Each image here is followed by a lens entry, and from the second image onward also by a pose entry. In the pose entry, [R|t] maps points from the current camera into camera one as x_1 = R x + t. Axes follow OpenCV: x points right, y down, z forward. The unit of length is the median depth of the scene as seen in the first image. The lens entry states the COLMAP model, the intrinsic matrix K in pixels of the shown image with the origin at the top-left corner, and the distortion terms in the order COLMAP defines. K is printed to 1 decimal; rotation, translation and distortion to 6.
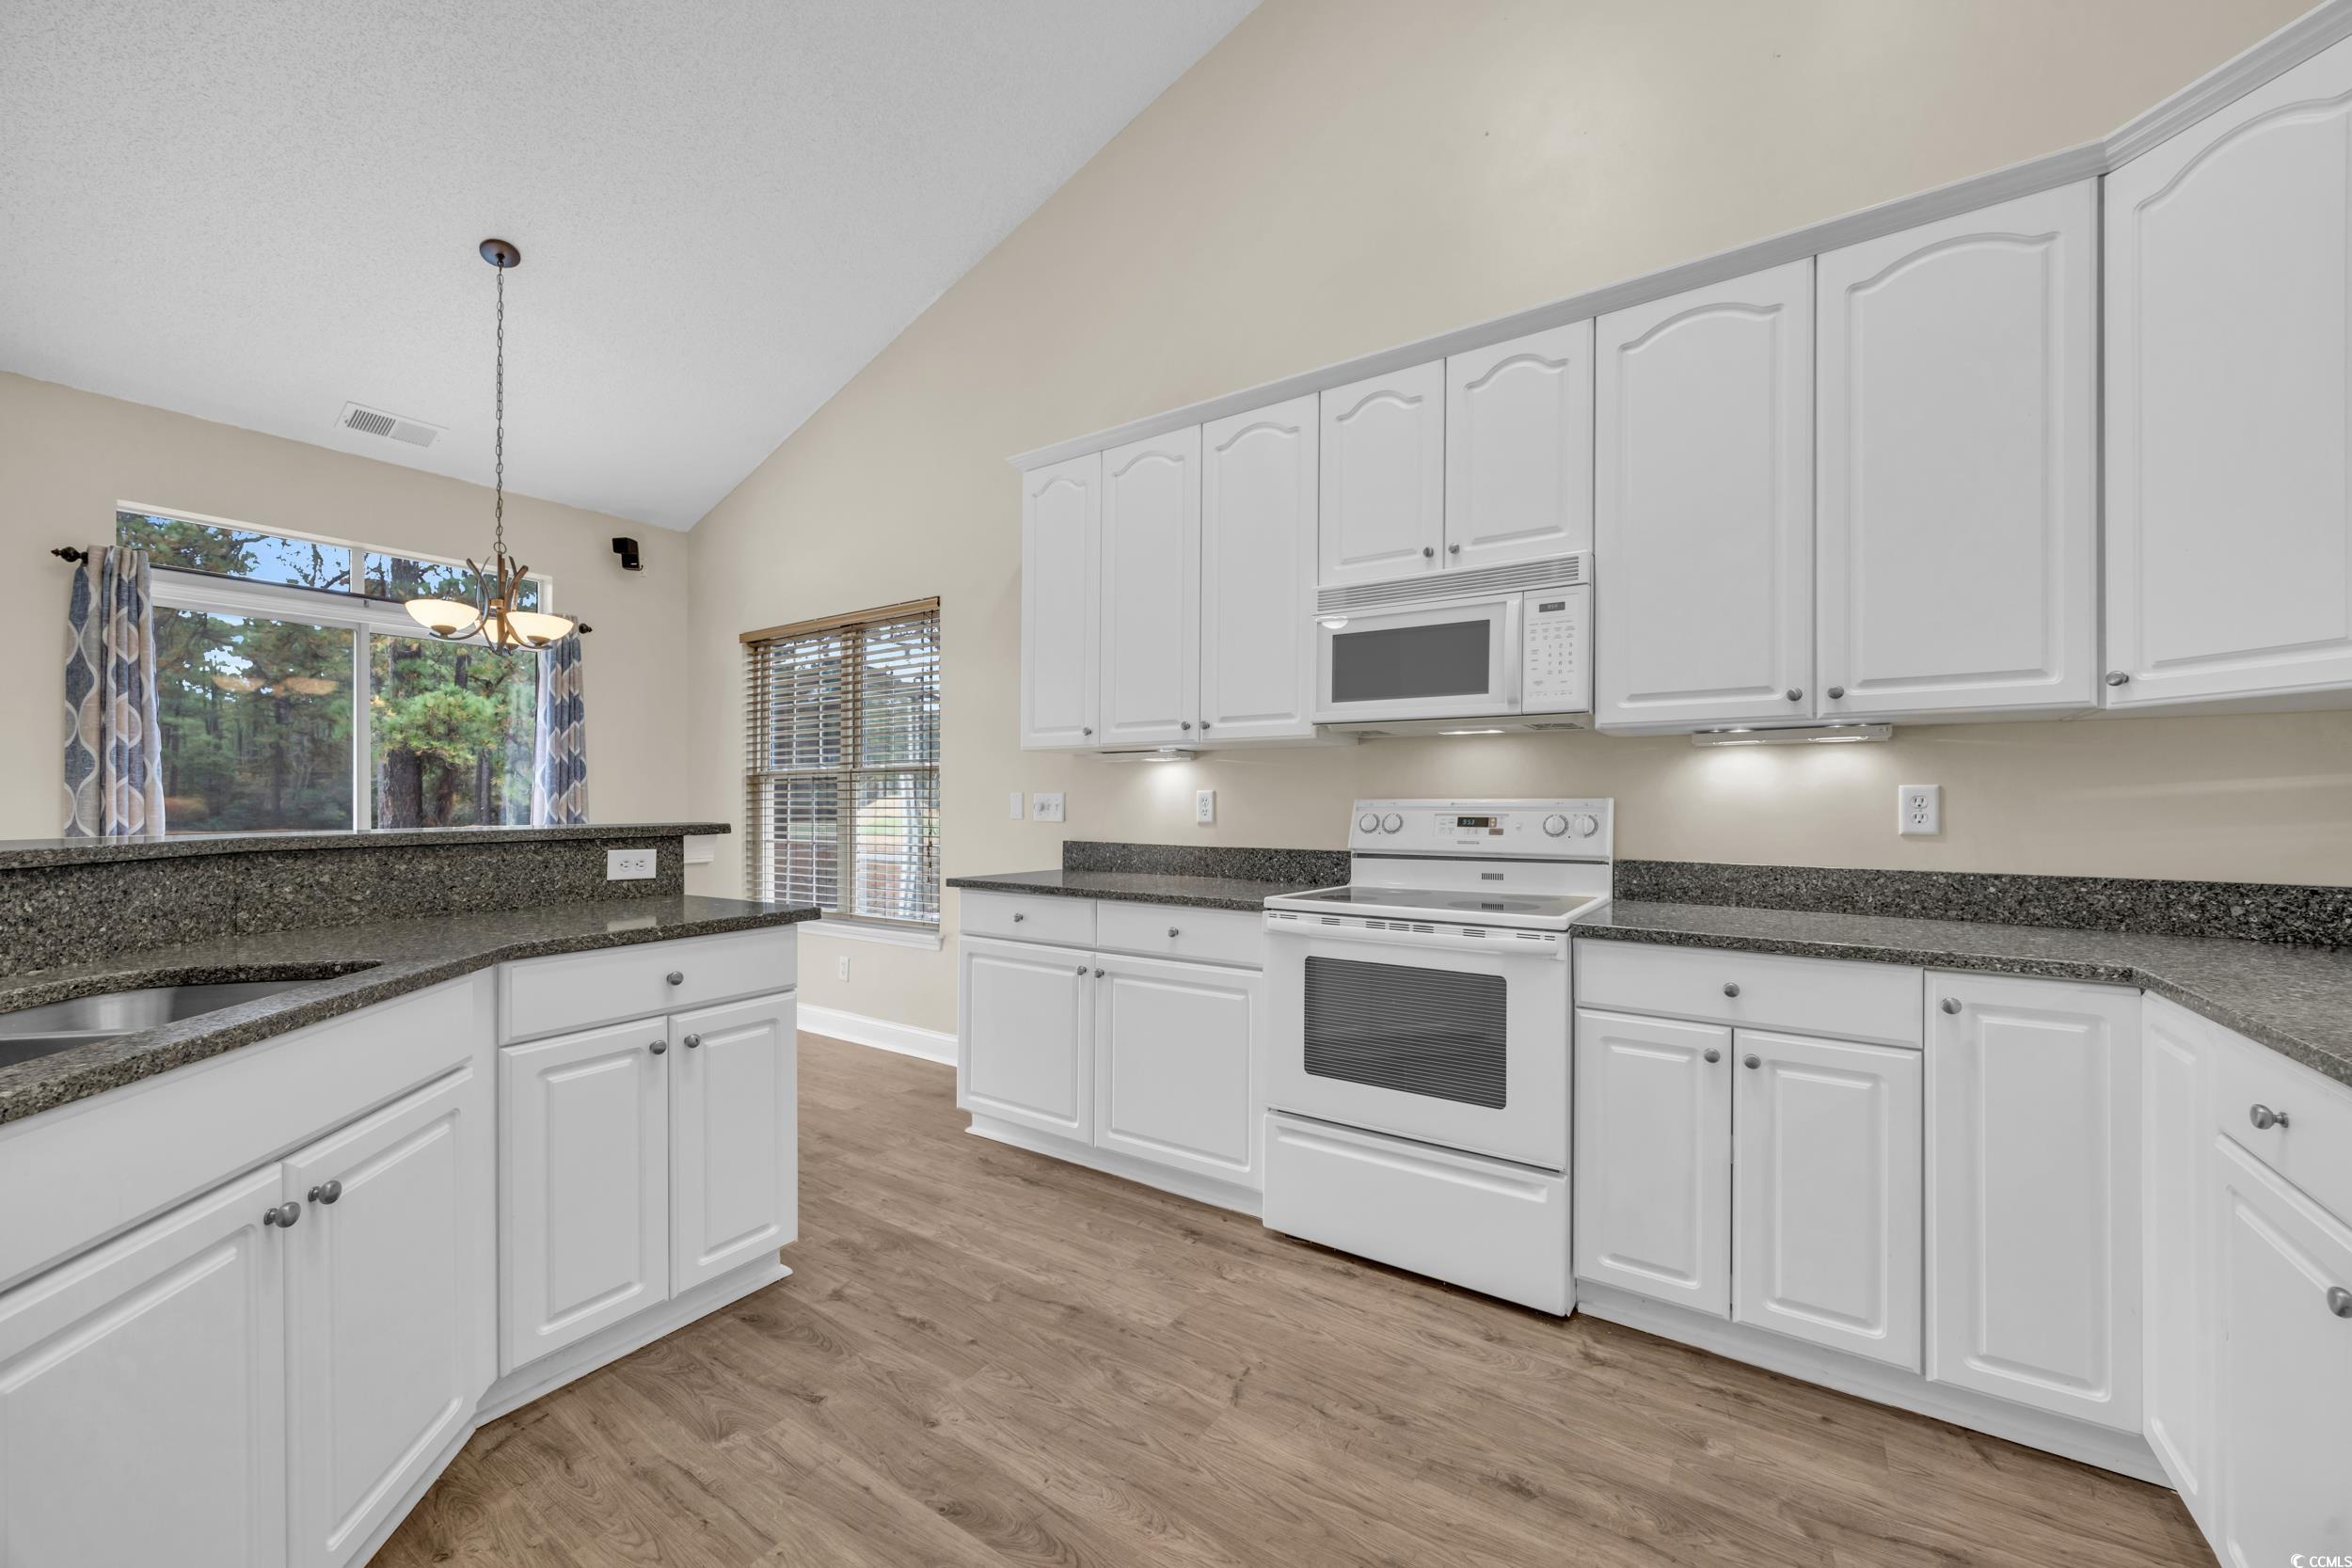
lens RADIAL K [[904.6, 0, 1173.3], [0, 904.6, 797.9], [0, 0, 1]] dist [0.001549, -0.000344]
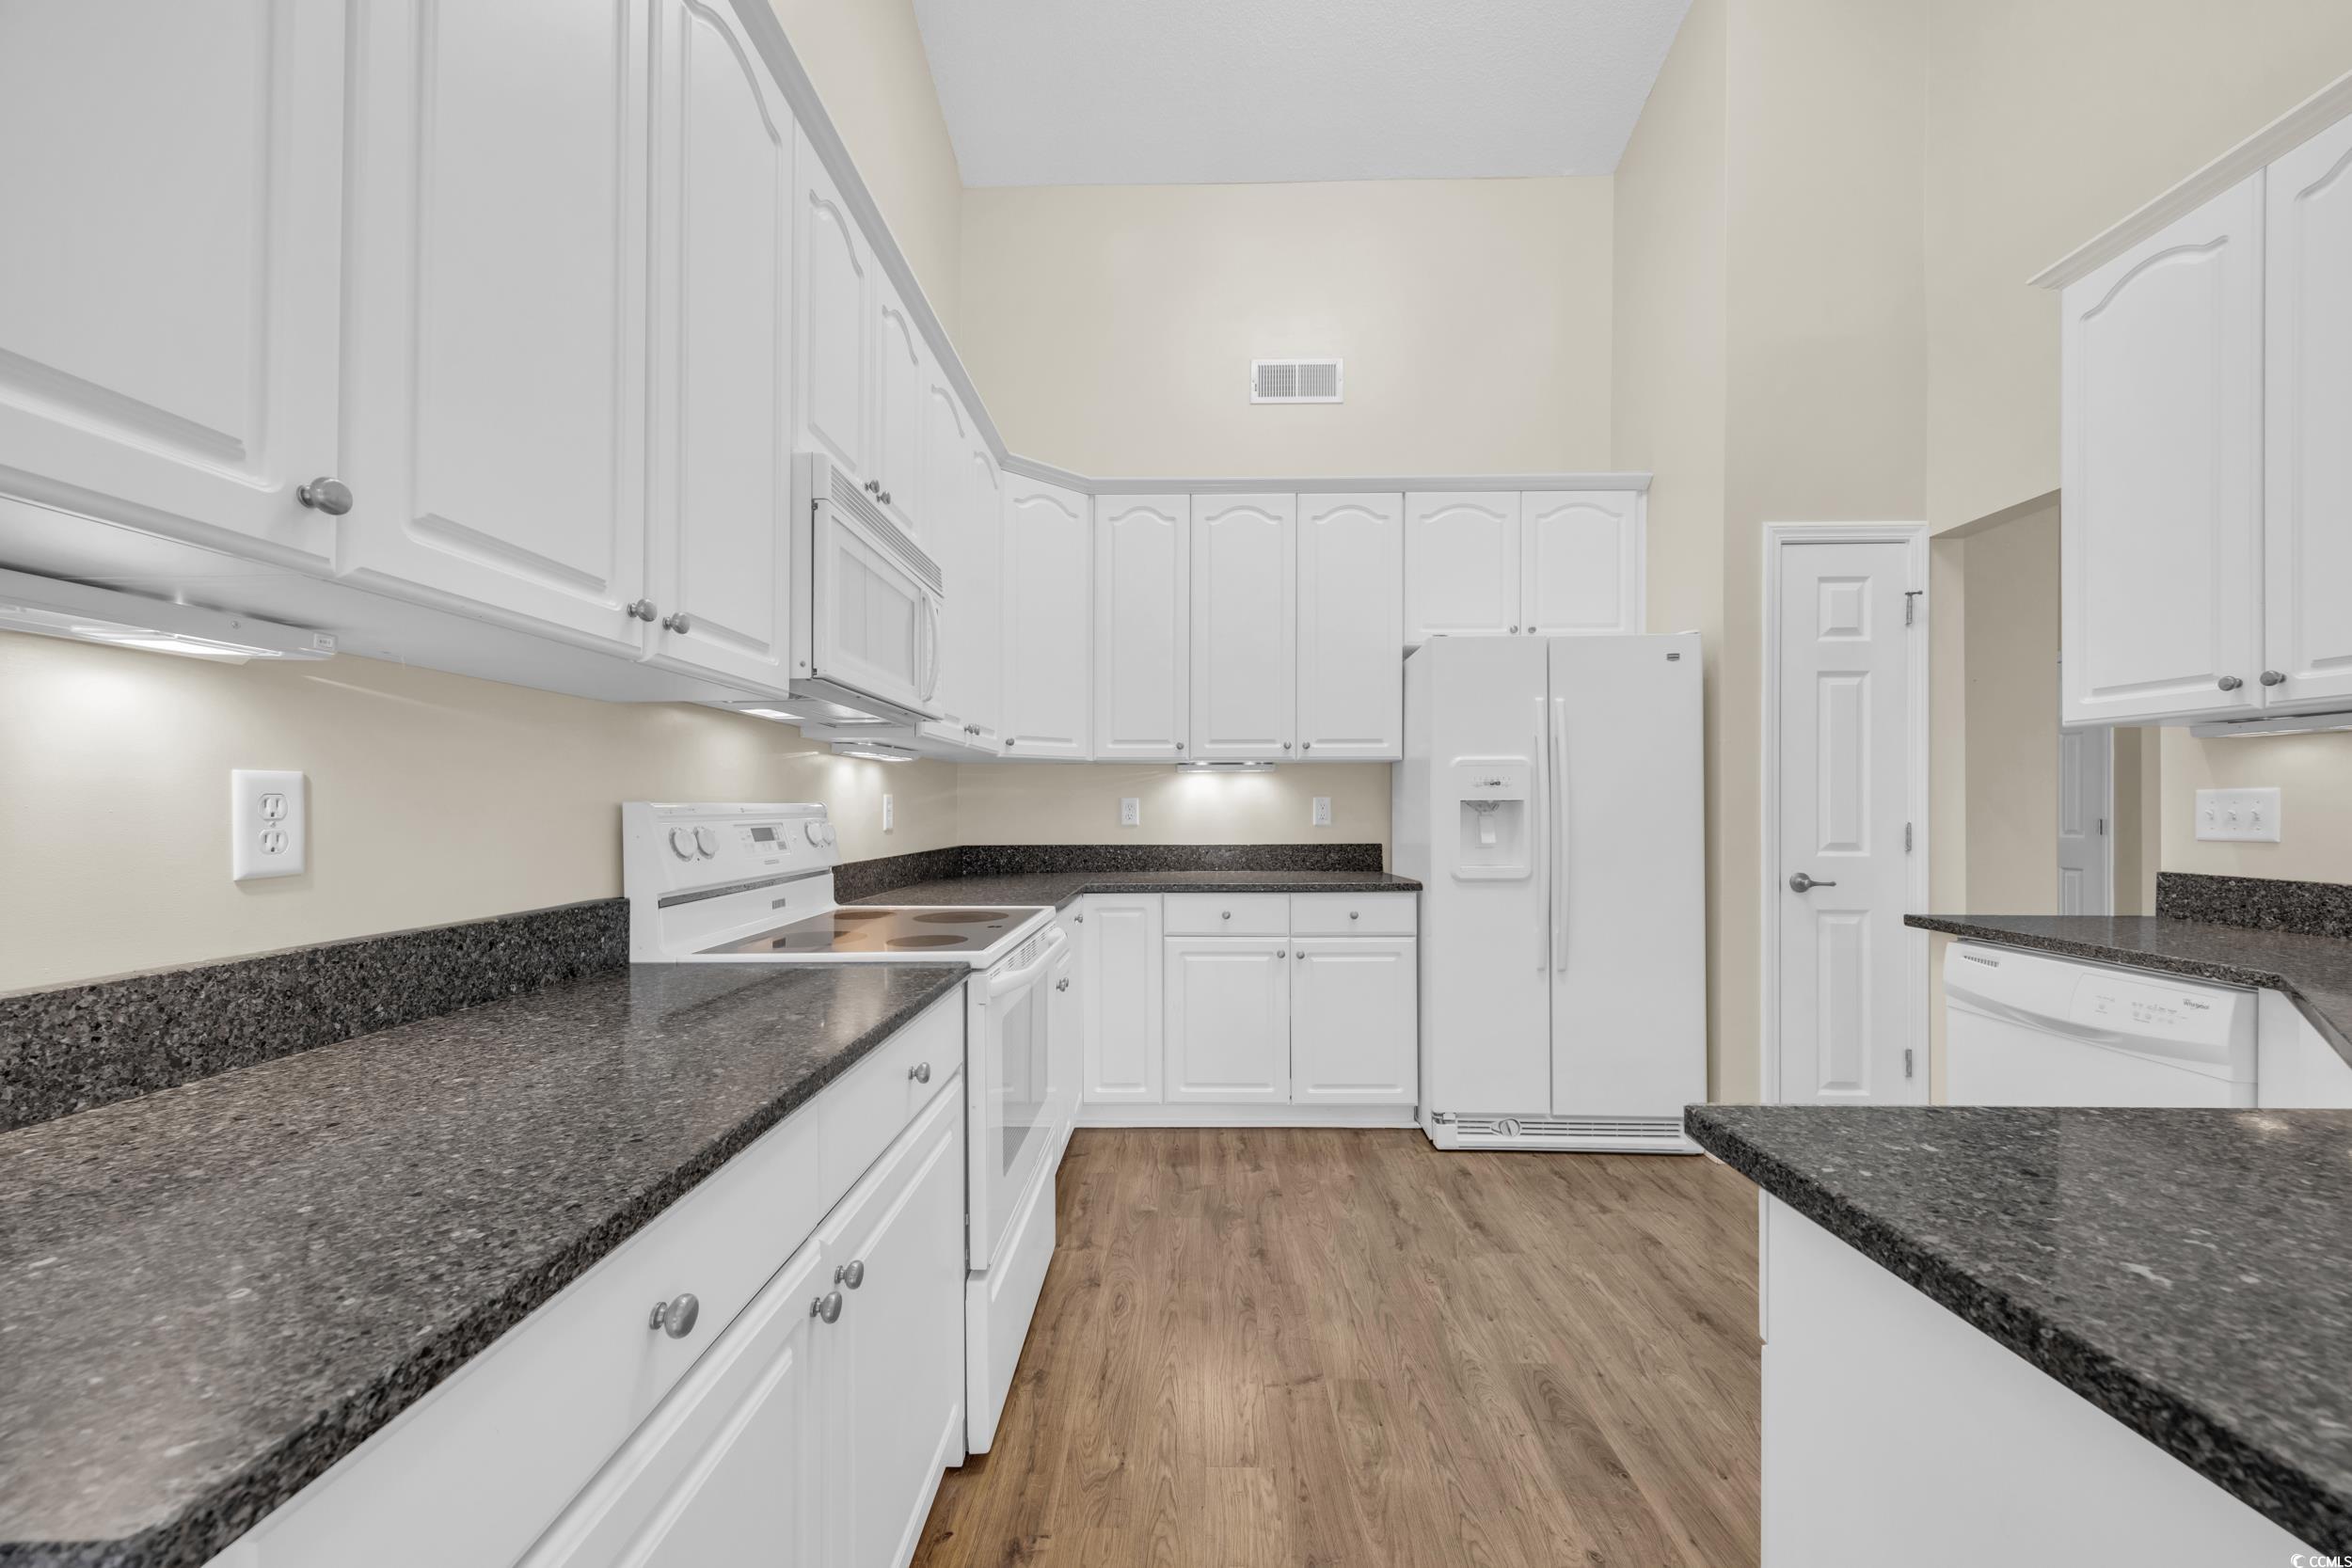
lens RADIAL K [[904.6, 0, 1188.9], [0, 904.6, 801.6], [0, 0, 1]] dist [0.001549, -0.000344]
pose [[-0.553083, 0.002549, 0.833122, -0.676022], [-0.005218, 0.999965, -0.006523, 0.005124], [-0.833110, -0.007955, -0.553051, 1.589628]]
